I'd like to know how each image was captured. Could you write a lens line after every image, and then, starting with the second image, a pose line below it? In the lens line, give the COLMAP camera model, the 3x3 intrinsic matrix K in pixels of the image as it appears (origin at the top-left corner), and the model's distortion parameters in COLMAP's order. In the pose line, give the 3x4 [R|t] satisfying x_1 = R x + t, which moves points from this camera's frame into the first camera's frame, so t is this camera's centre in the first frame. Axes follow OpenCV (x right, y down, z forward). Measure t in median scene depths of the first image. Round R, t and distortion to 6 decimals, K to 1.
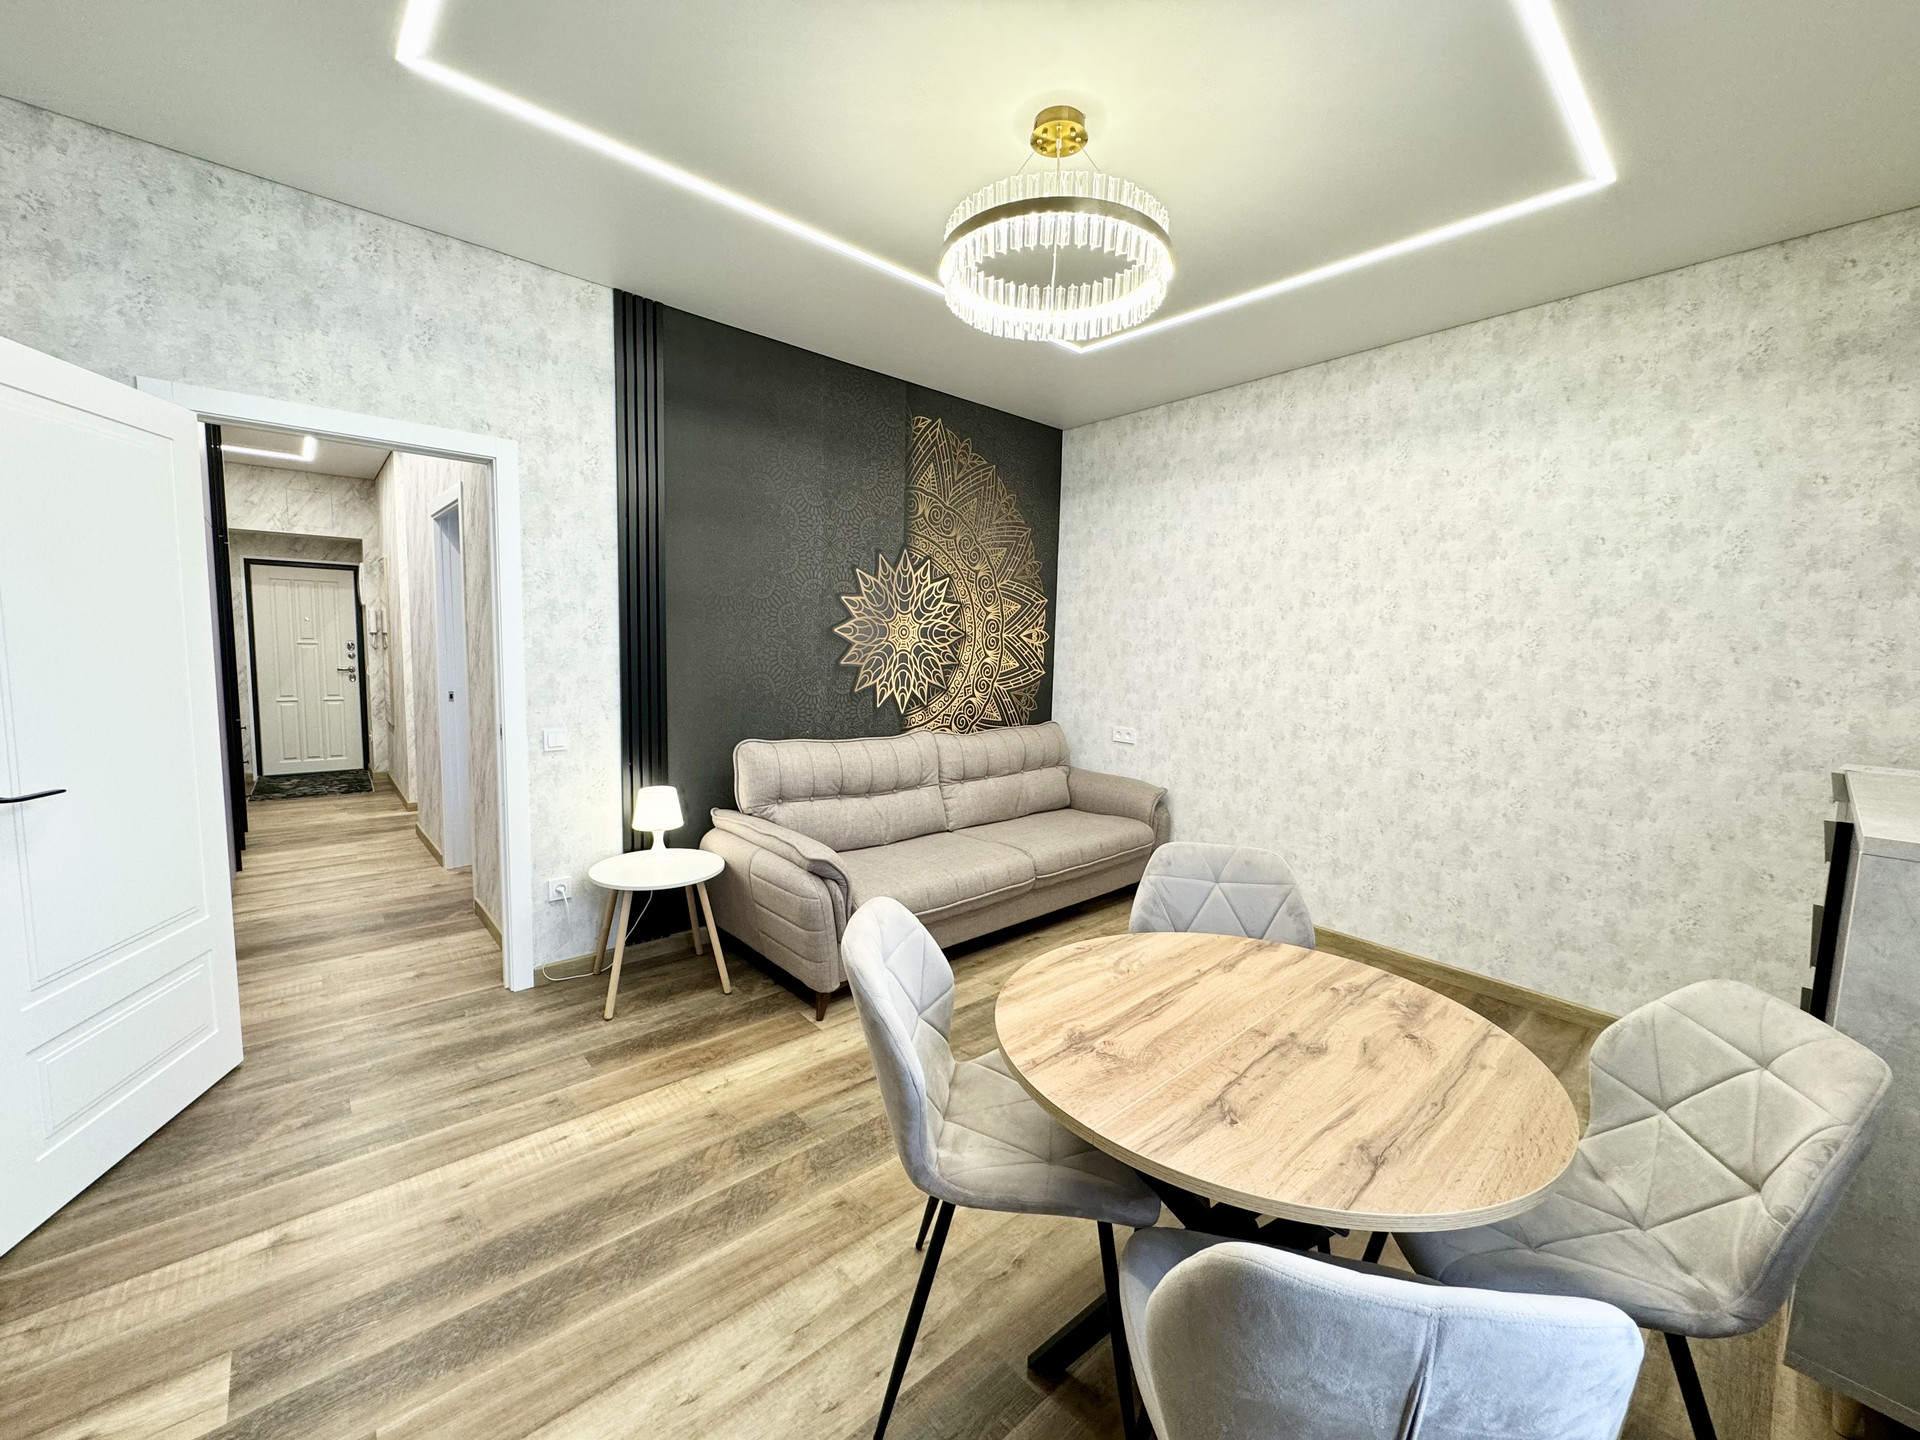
lens RADIAL K [[766.9, 0, 964.7], [0, 766.9, 715.3], [0, 0, 1]] dist [-0.003873, 0.000647]
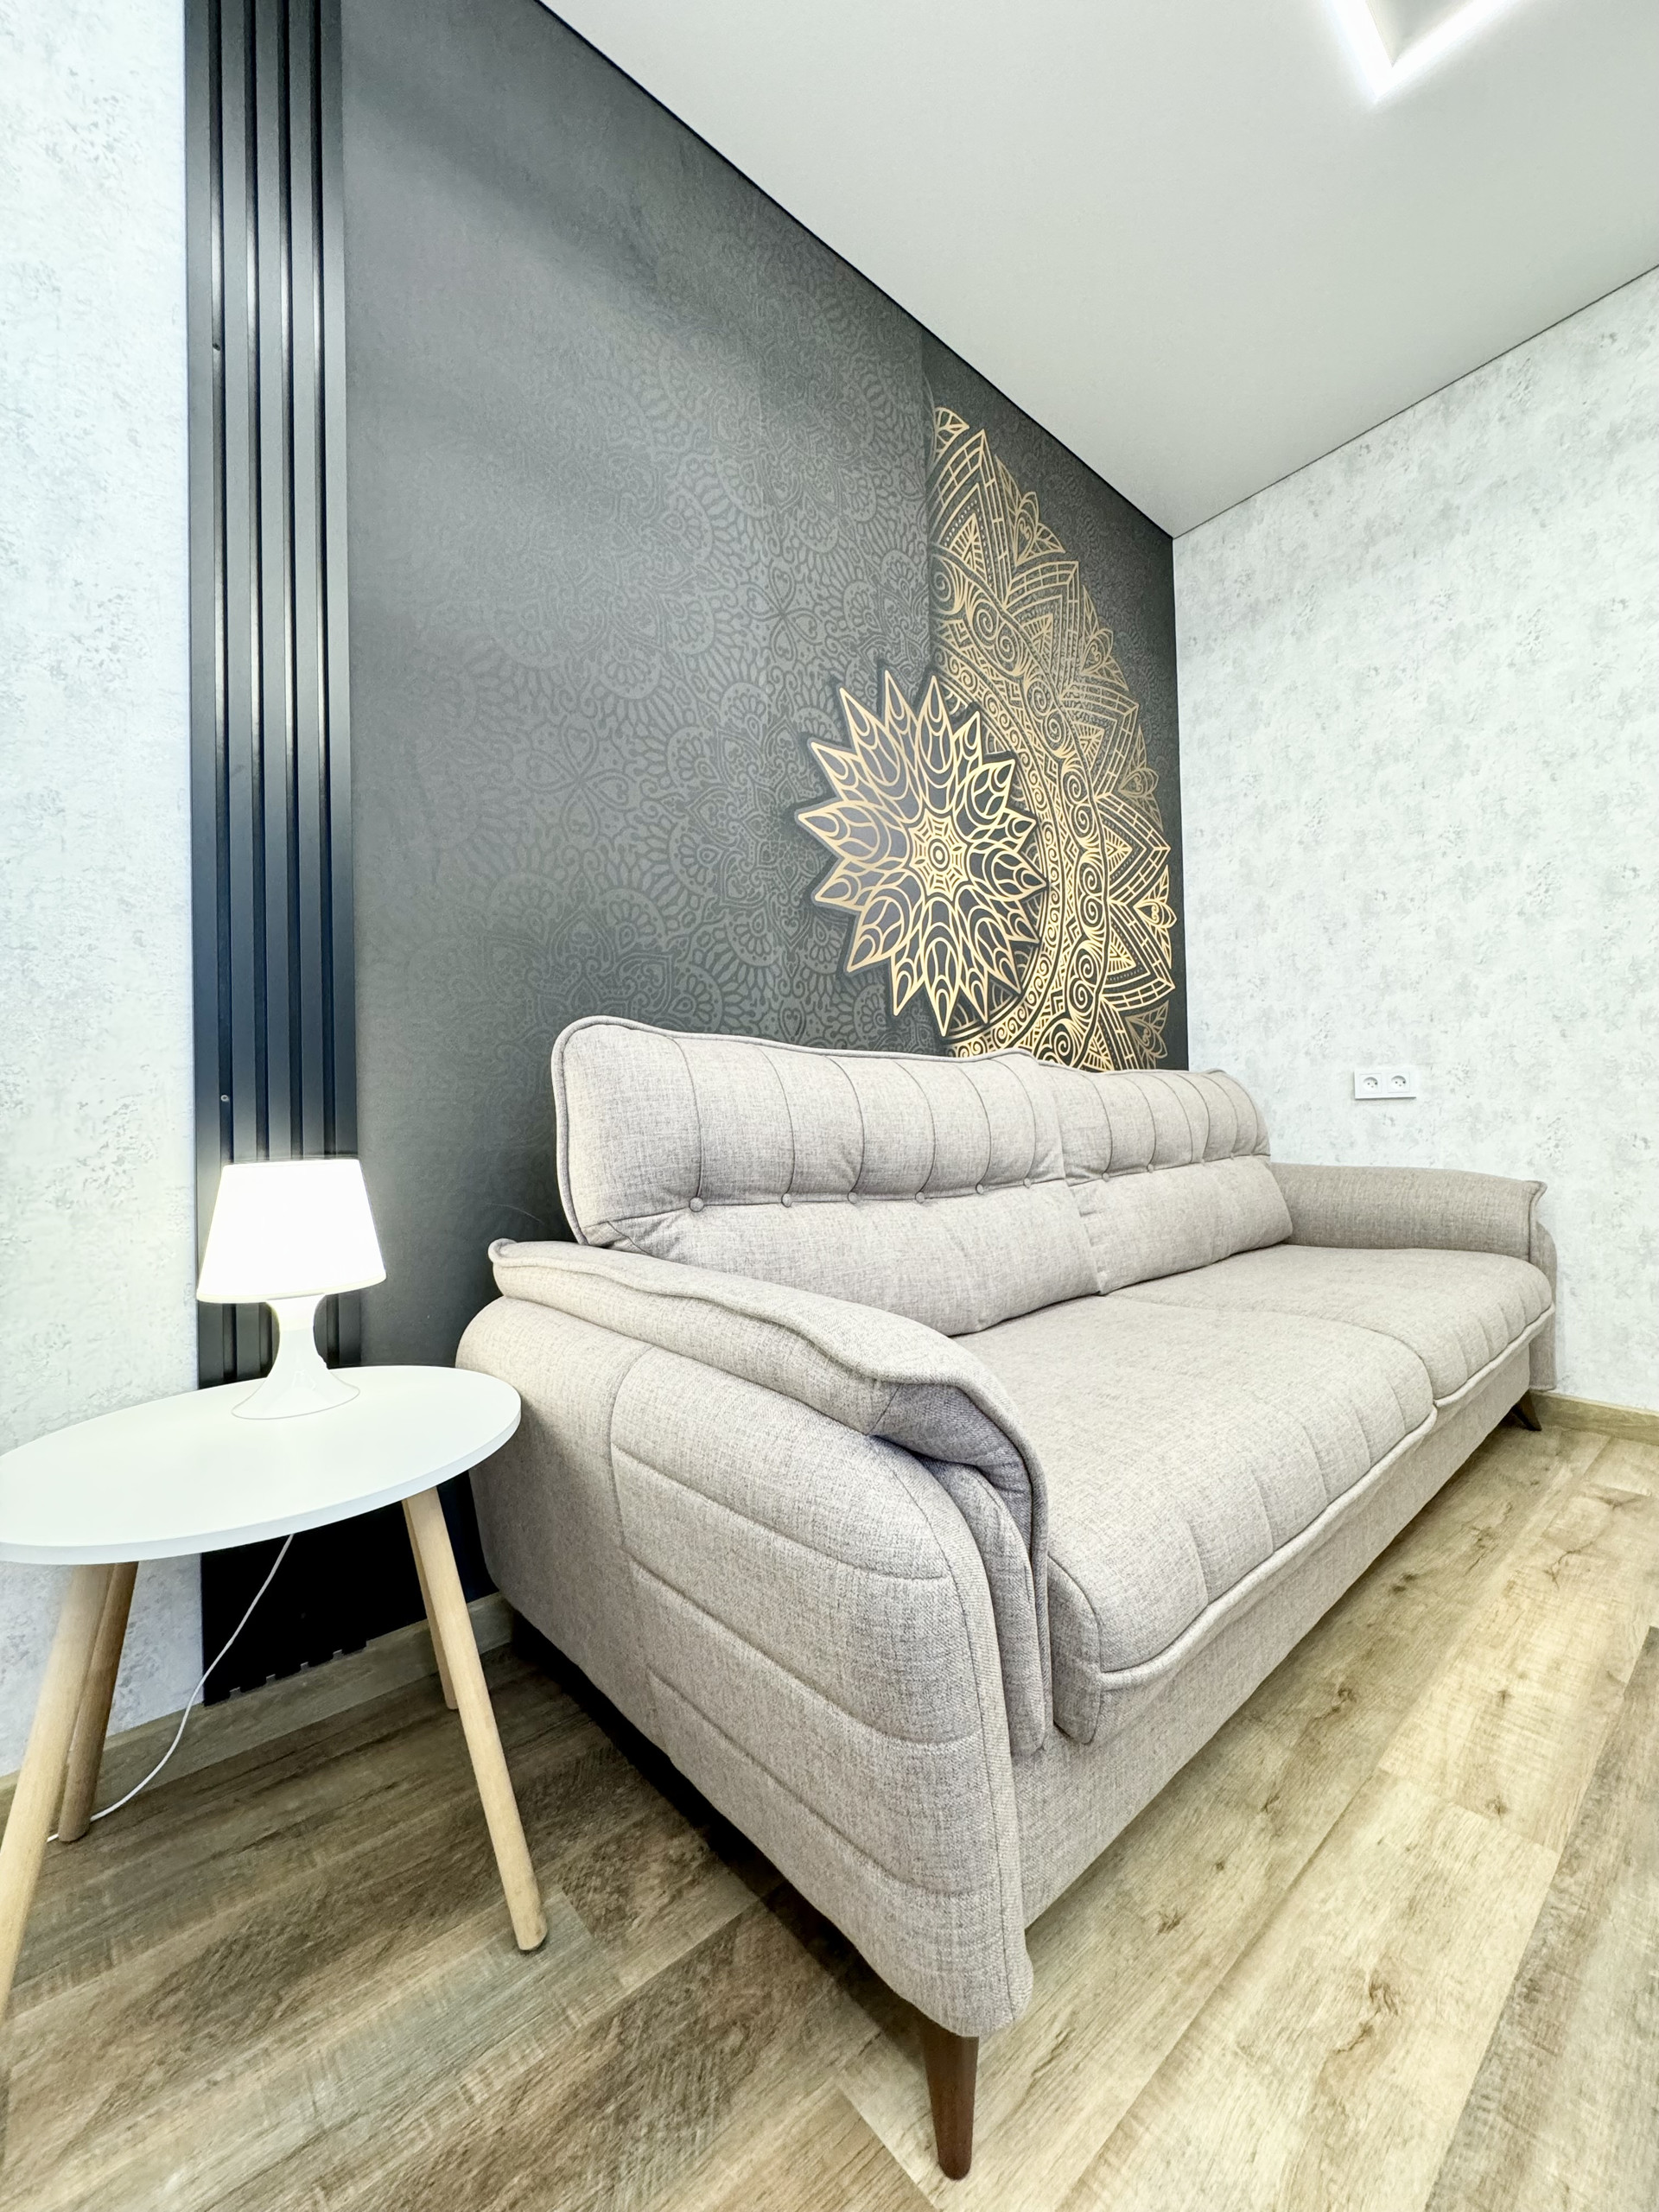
lens RADIAL K [[883.5, 0, 839.5], [0, 883.5, 1102.2], [0, 0, 1]] dist [-0.003873, 0.000647]
pose [[0.998673, -0.050574, -0.009758, -0.169127], [0.049120, 0.992148, -0.115018, 0.112241], [0.015499, 0.114386, 0.993315, 0.603809]]
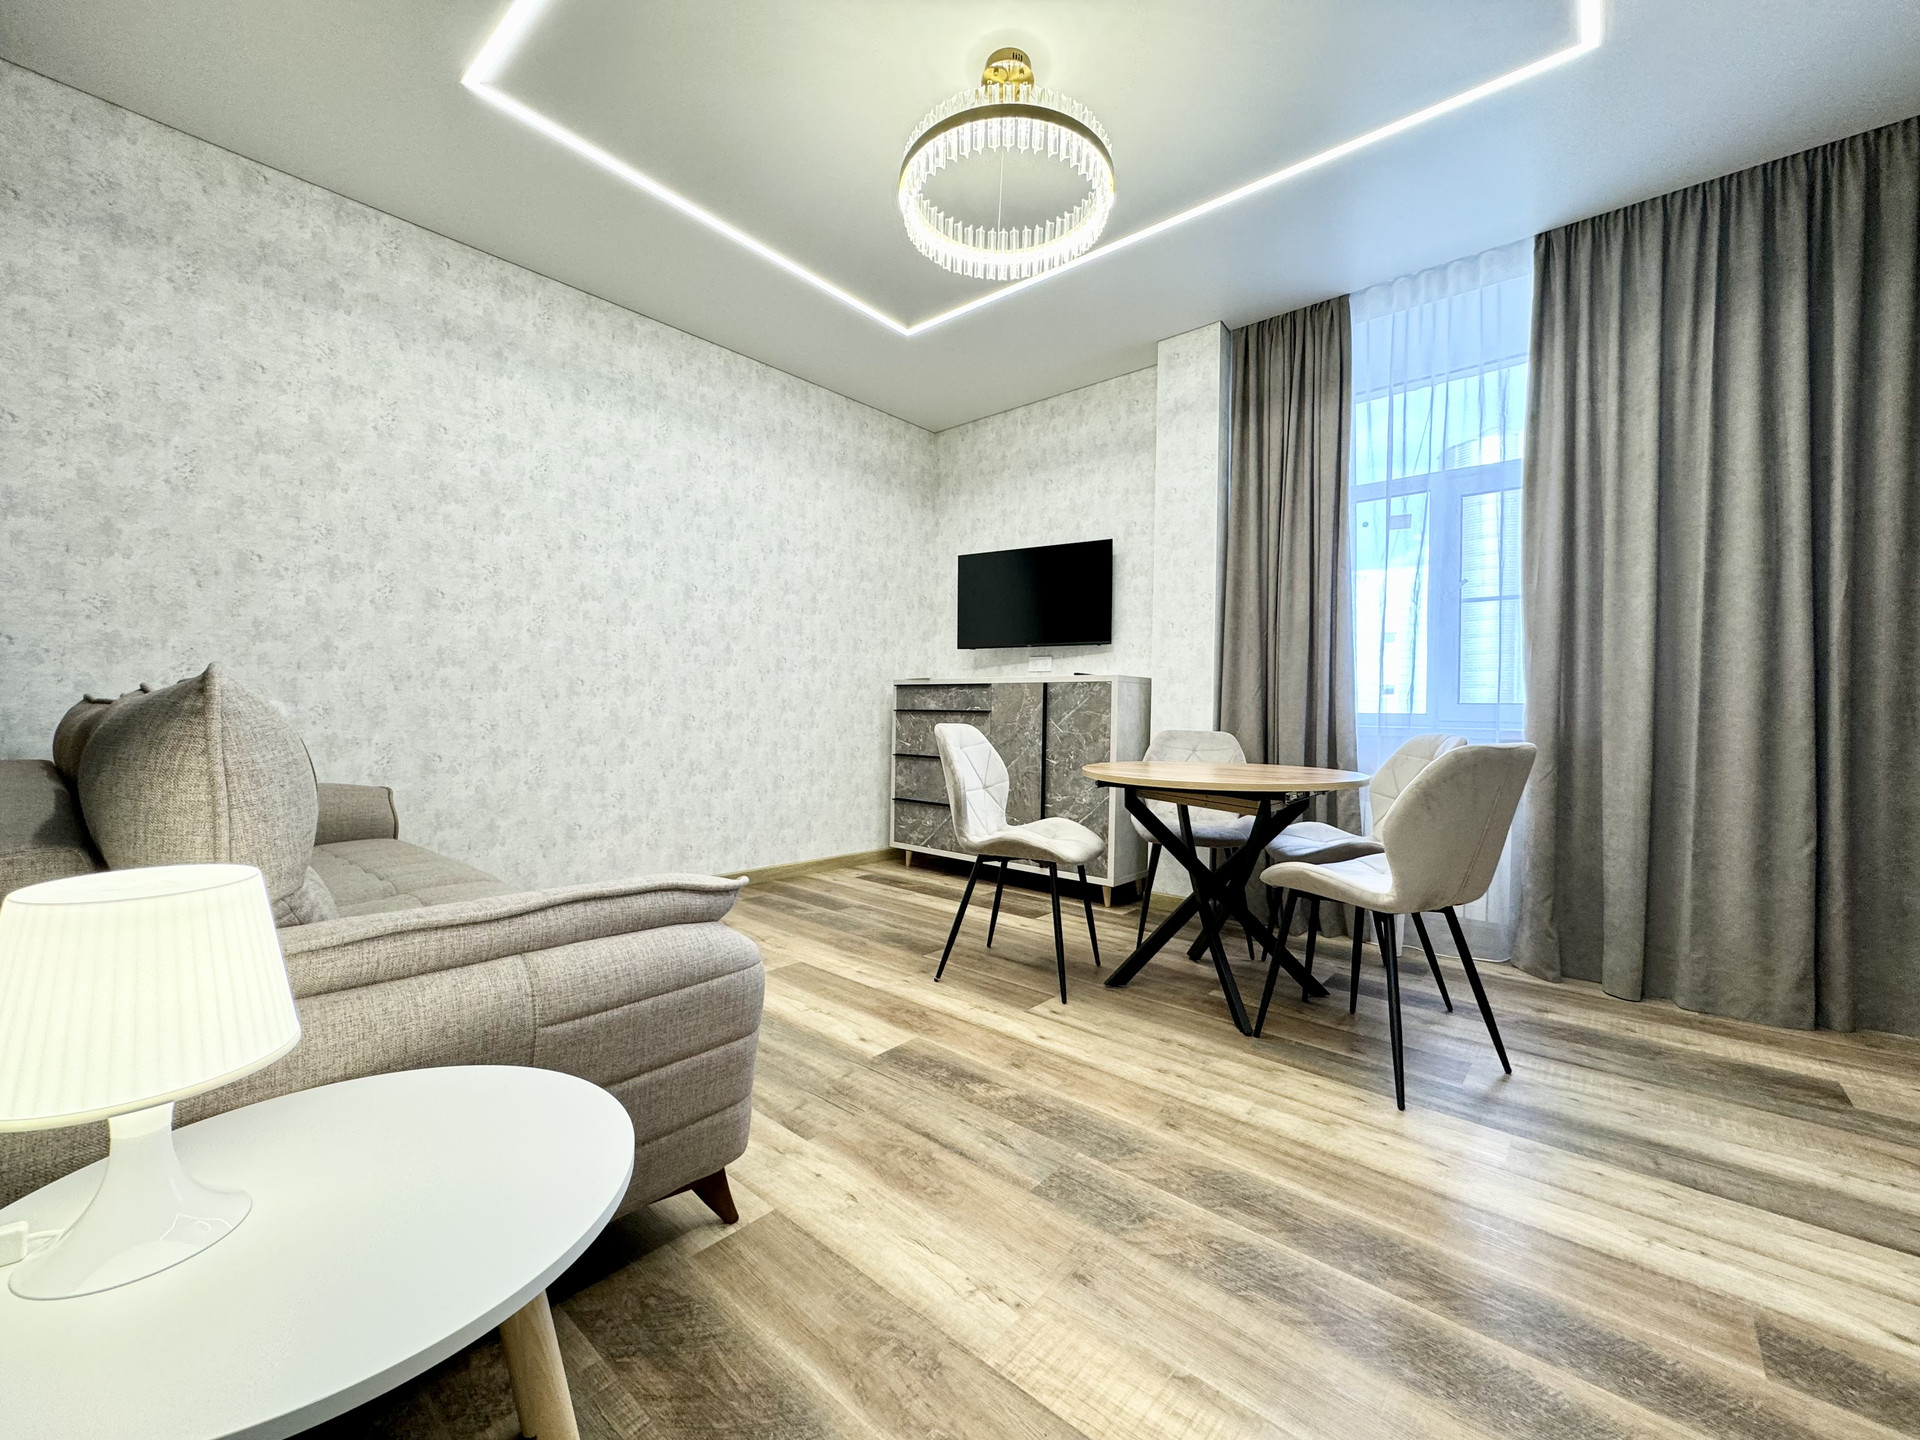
lens RADIAL K [[766.9, 0, 953.0], [0, 766.9, 714.7], [0, 0, 1]] dist [-0.003873, 0.000647]
pose [[-0.128664, -0.029757, 0.991242, -0.565374], [0.075177, 0.996381, 0.039669, 0.056466], [-0.988835, 0.079623, -0.125962, 0.744747]]
